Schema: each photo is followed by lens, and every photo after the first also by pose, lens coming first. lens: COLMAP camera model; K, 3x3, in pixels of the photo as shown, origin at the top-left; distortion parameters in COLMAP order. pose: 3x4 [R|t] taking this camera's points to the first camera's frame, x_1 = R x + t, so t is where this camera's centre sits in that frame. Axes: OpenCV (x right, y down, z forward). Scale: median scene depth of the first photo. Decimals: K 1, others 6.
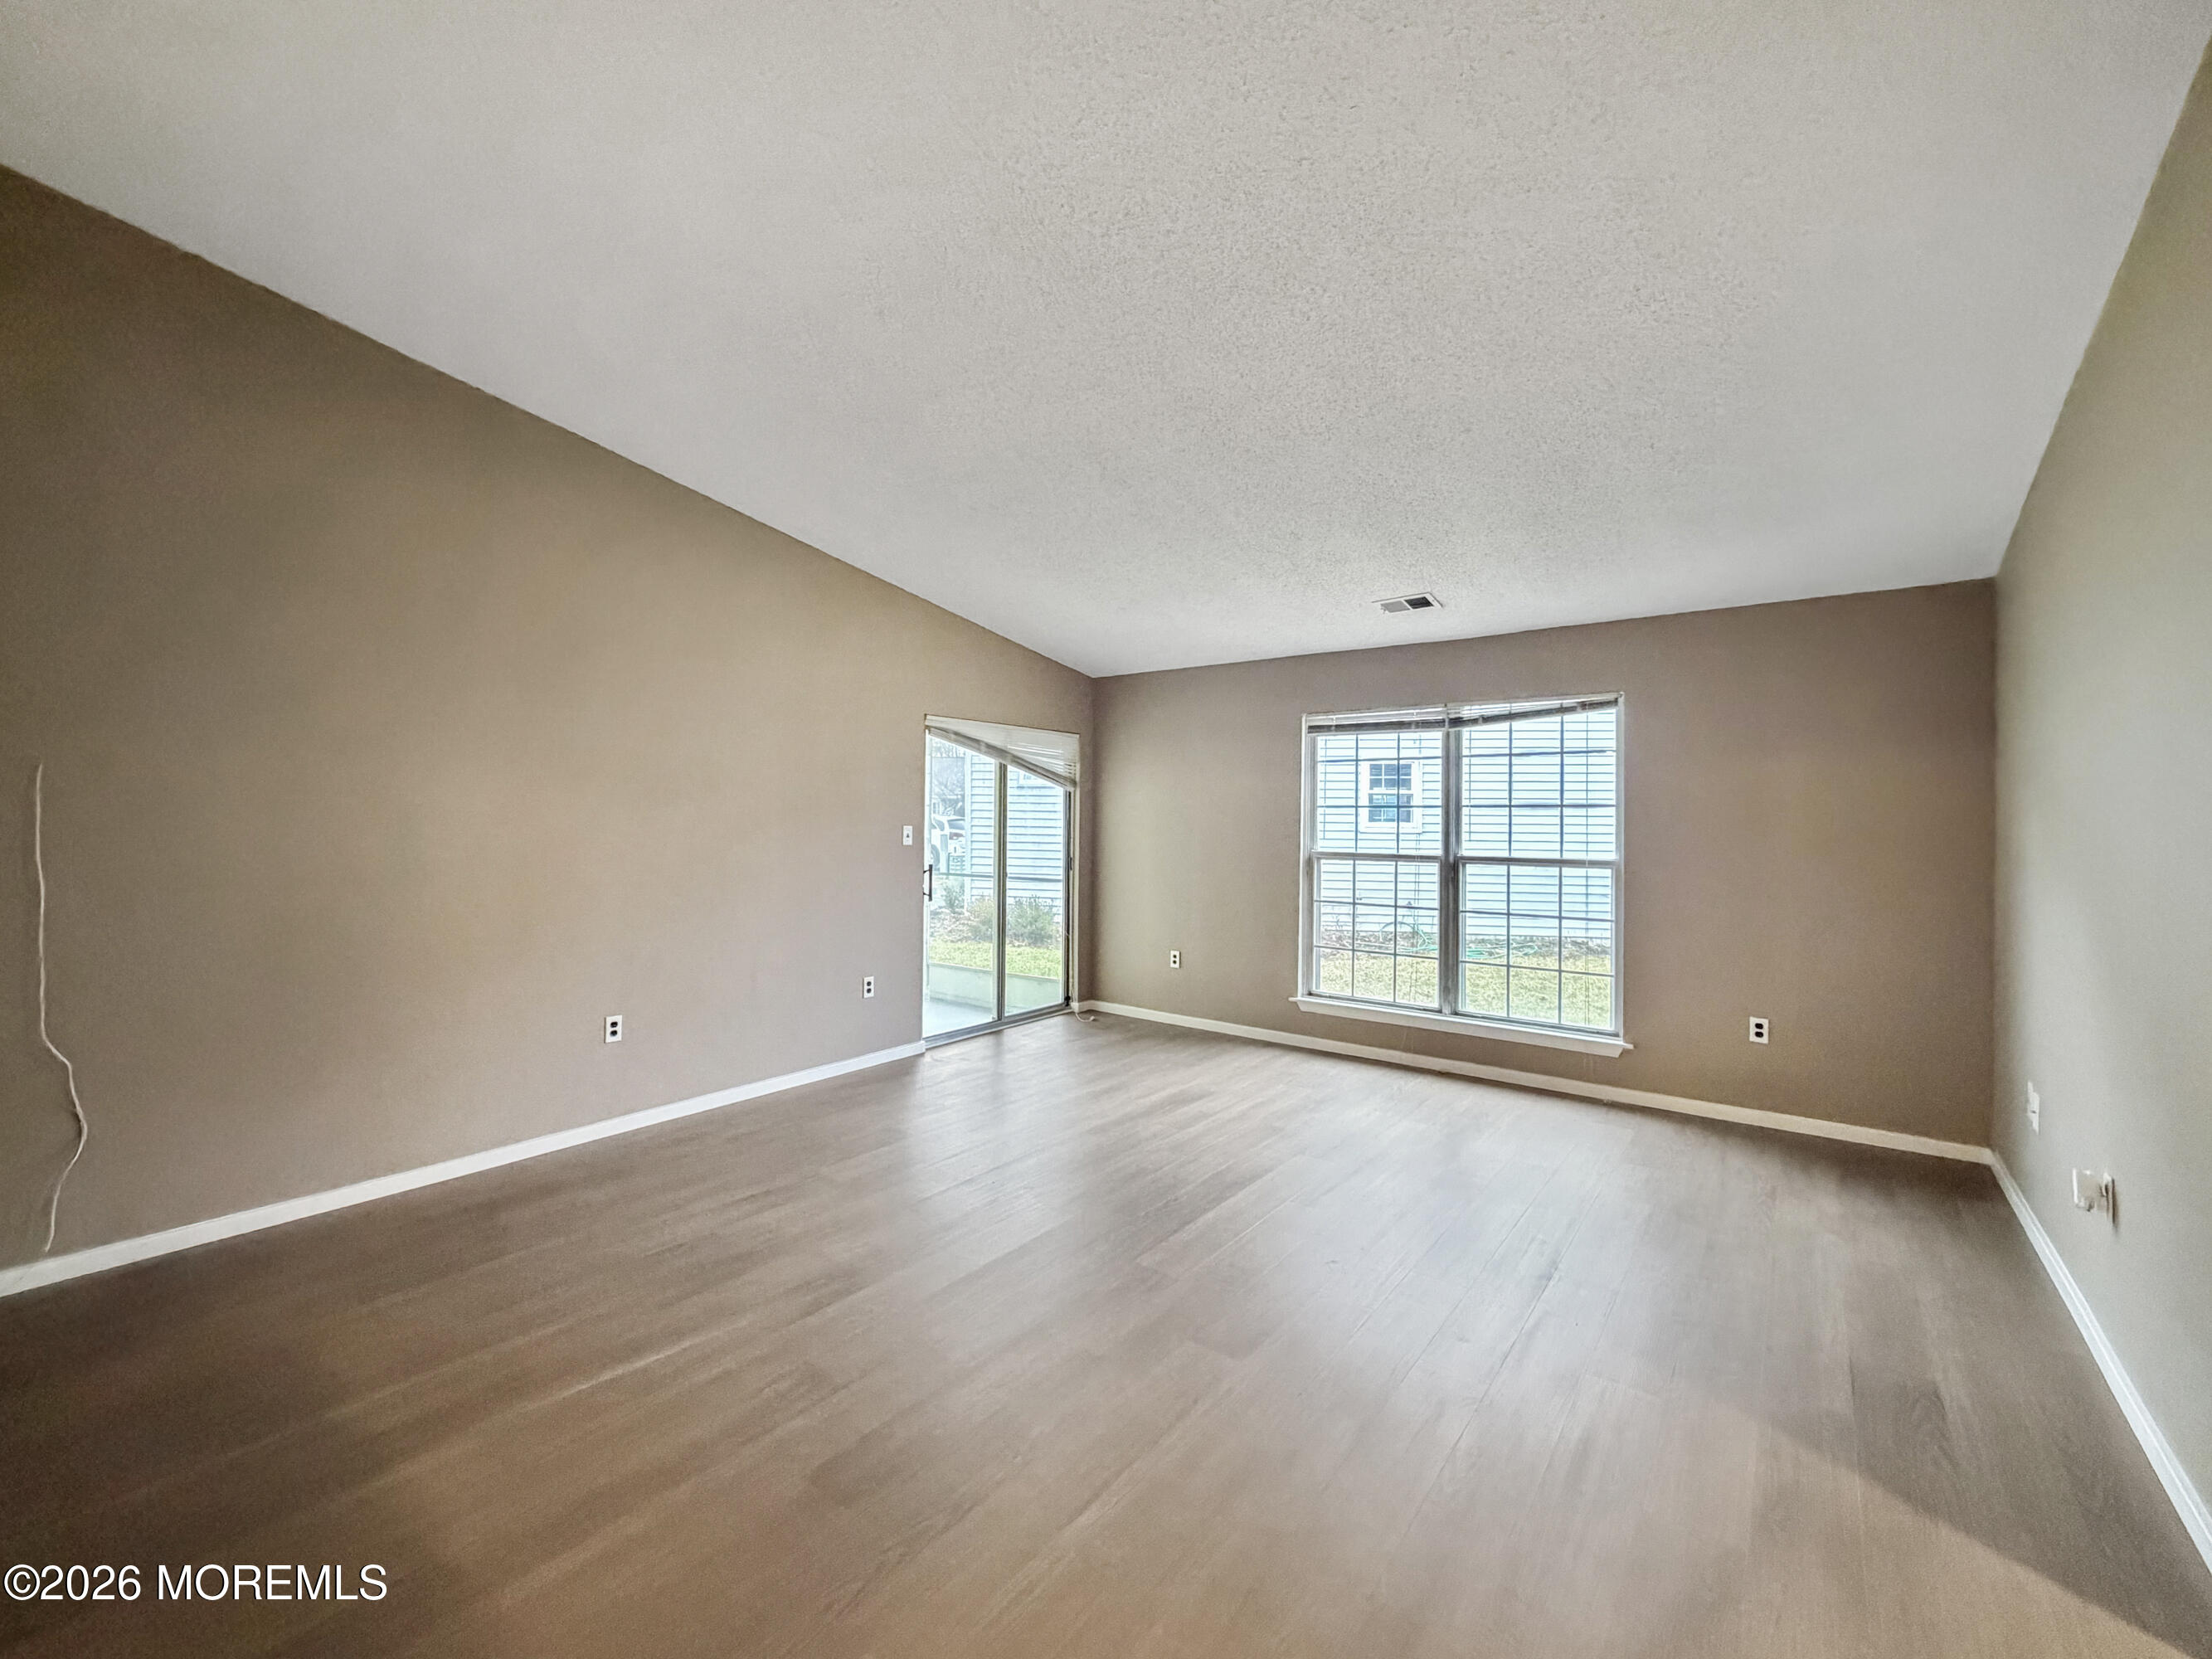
lens RADIAL K [[918.1, 0, 1096.5], [0, 918.1, 818.8], [0, 0, 1]] dist [0.001630, 0.000097]
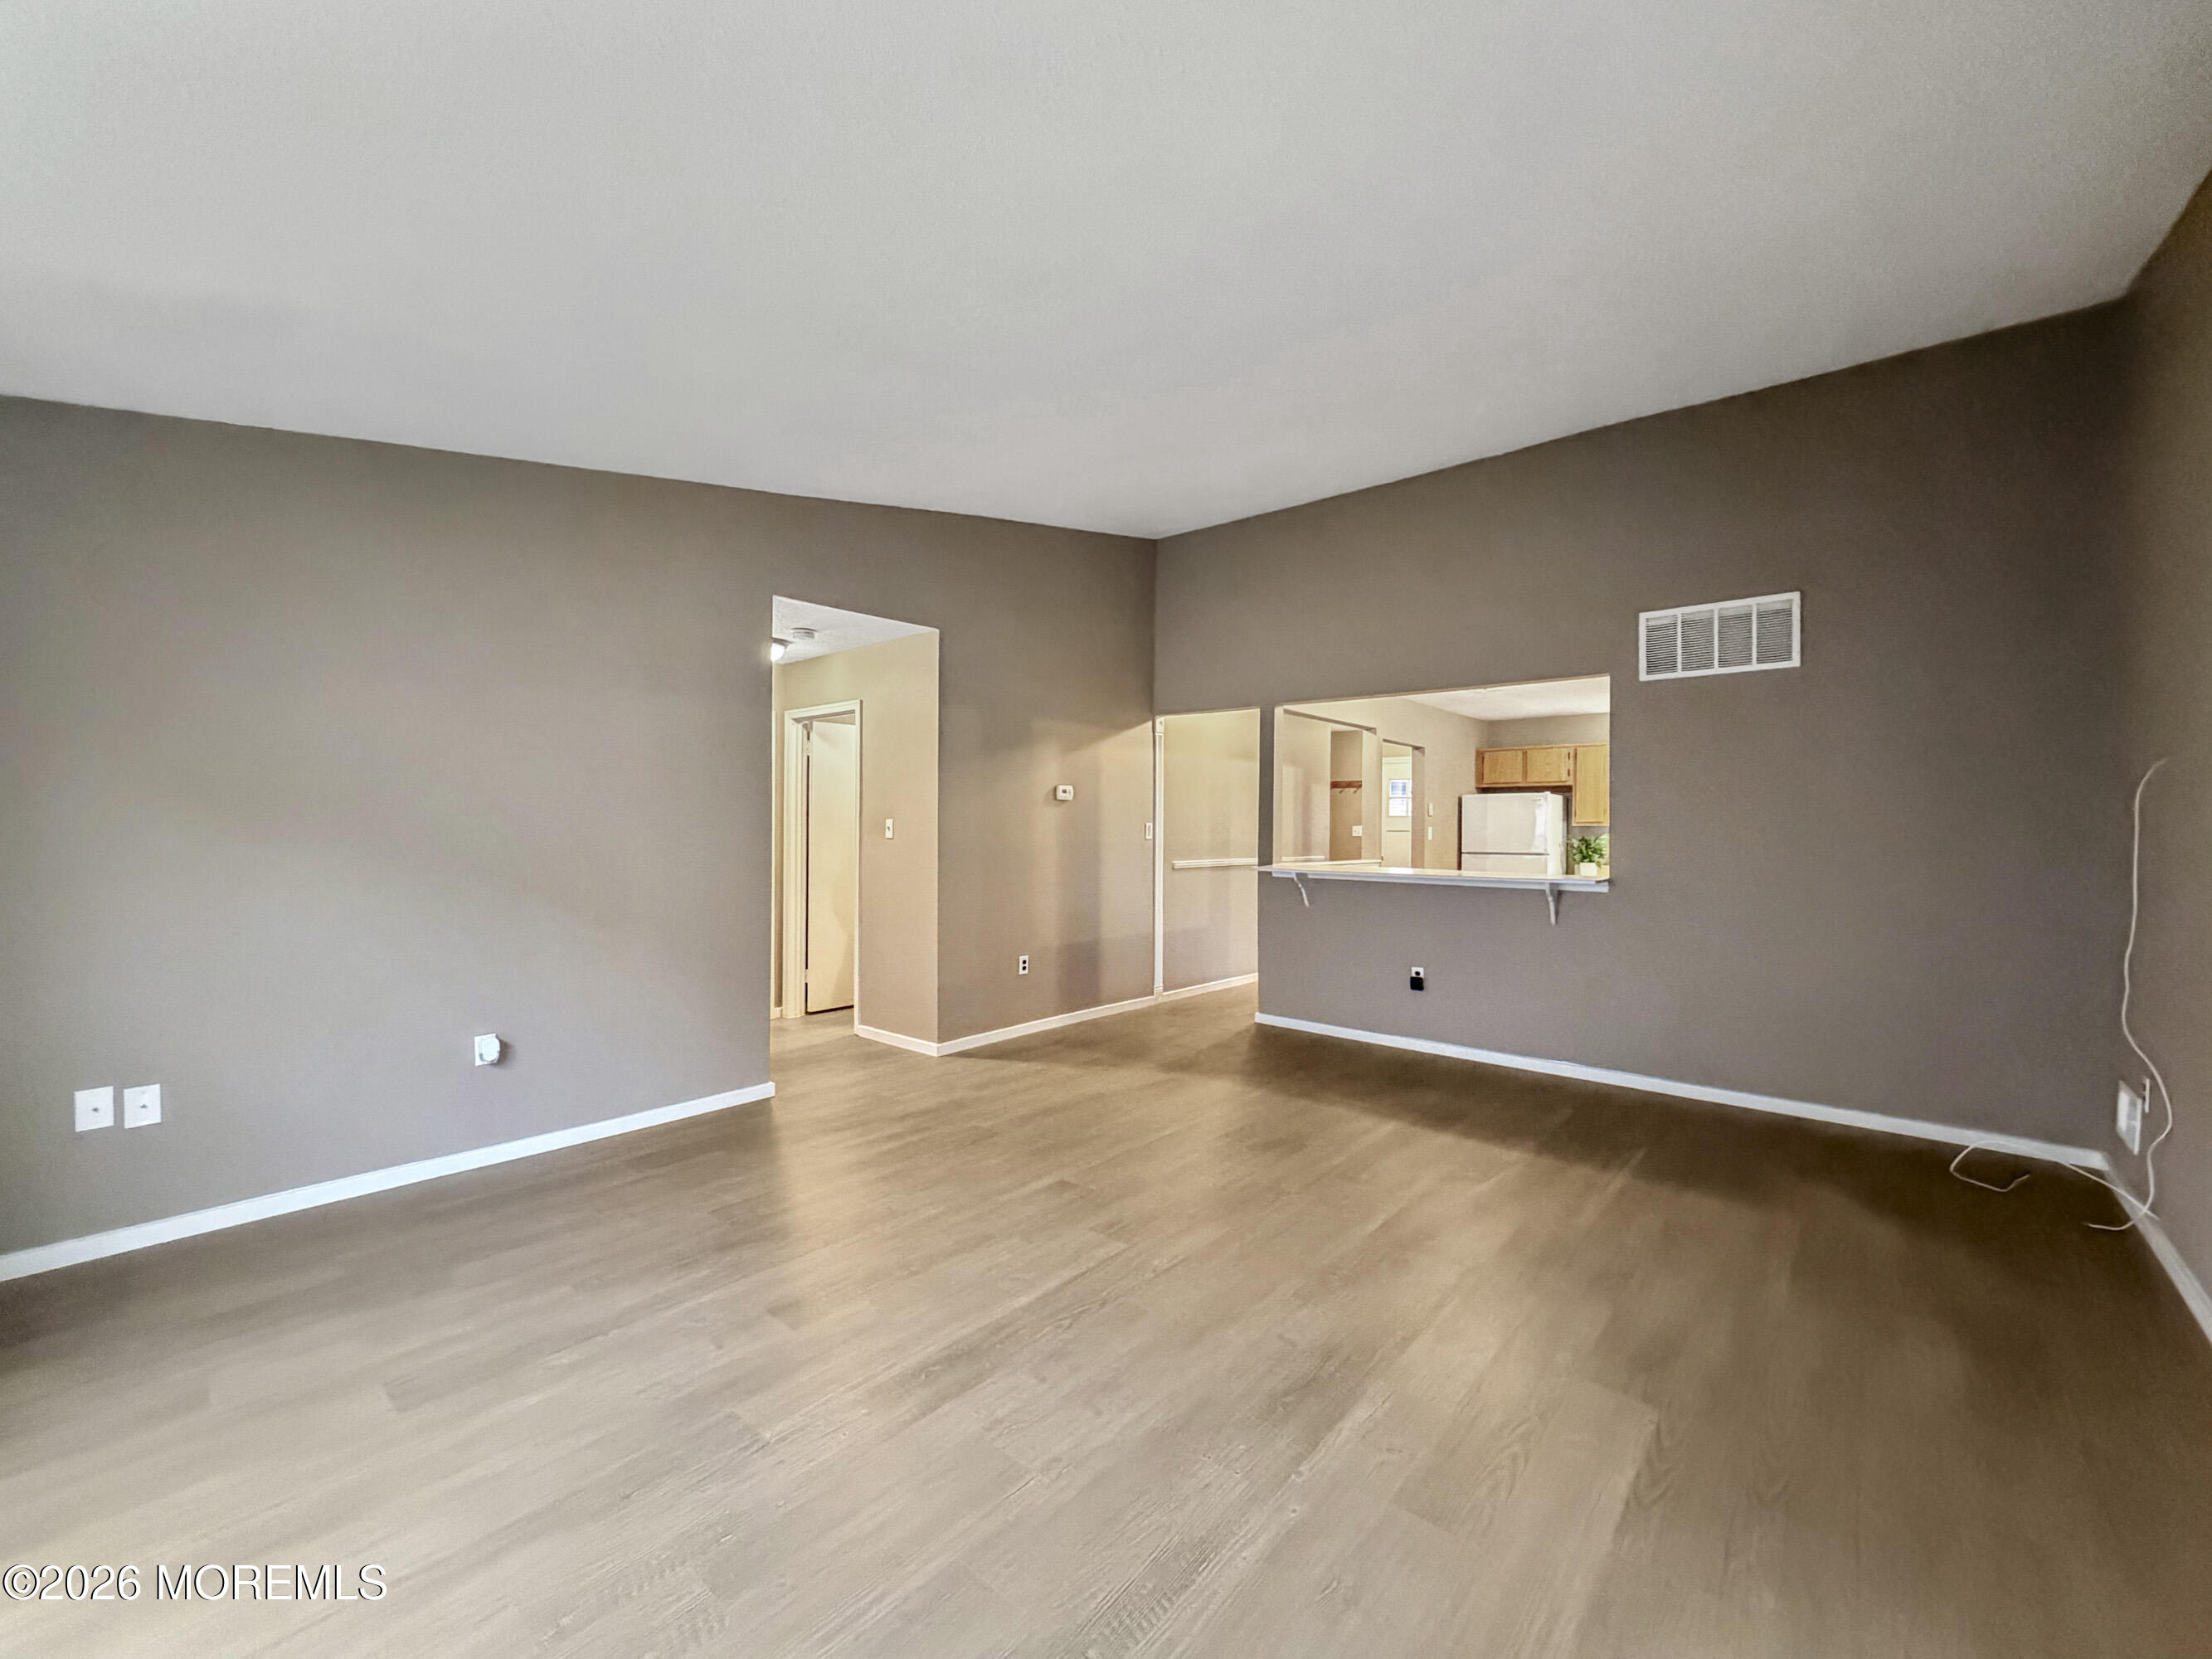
lens RADIAL K [[901.7, 0, 1094.0], [0, 901.7, 814.8], [0, 0, 1]] dist [0.000863, 0.000104]
pose [[-0.997364, -0.015037, 0.070991, 0.009567], [-0.016391, 0.999694, -0.018535, 0.016120], [-0.070691, -0.019650, -0.997305, 1.113095]]
